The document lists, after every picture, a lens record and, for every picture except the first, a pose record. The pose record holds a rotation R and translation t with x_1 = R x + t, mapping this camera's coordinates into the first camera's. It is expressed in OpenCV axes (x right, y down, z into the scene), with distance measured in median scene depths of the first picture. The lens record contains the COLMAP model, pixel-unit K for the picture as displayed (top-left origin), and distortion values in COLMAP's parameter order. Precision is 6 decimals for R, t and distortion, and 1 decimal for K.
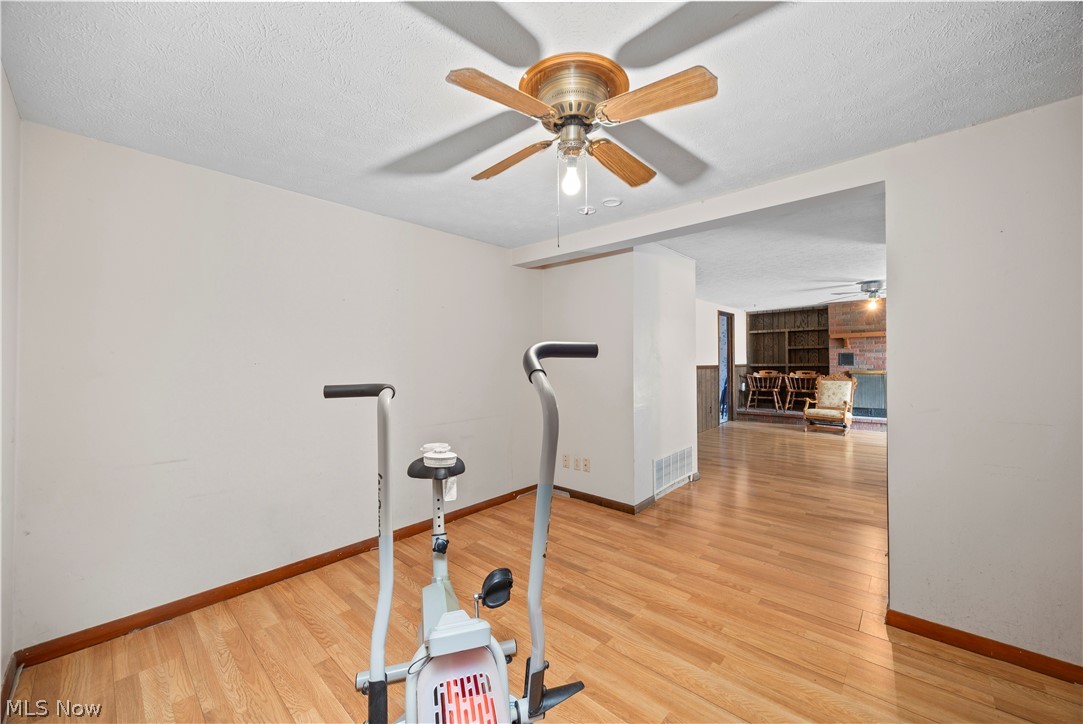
lens RADIAL K [[415.5, 0, 543.2], [0, 415.5, 362.7], [0, 0, 1]] dist [-0.001271, -0.000019]
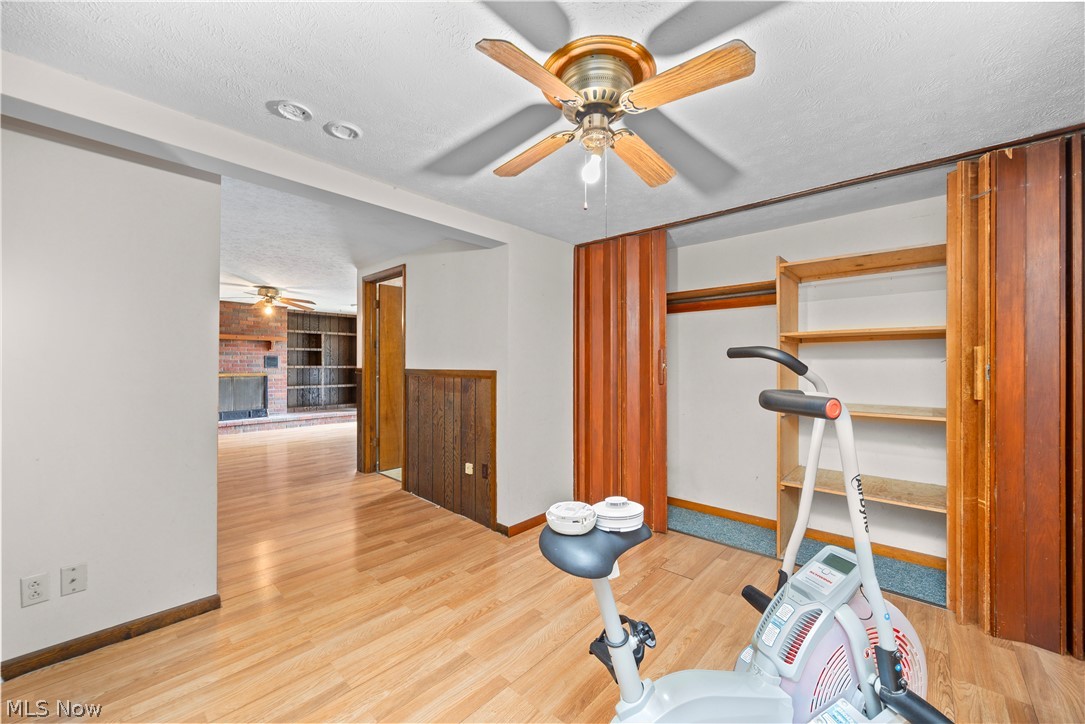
lens RADIAL K [[416.2, 0, 544.2], [0, 416.2, 362.7], [0, 0, 1]] dist [-0.001271, -0.000019]
pose [[-0.002409, 0.011210, 0.999934, -0.181570], [-0.002539, 0.999934, -0.011216, 0.002428], [-0.999994, -0.002566, -0.002380, 0.229405]]
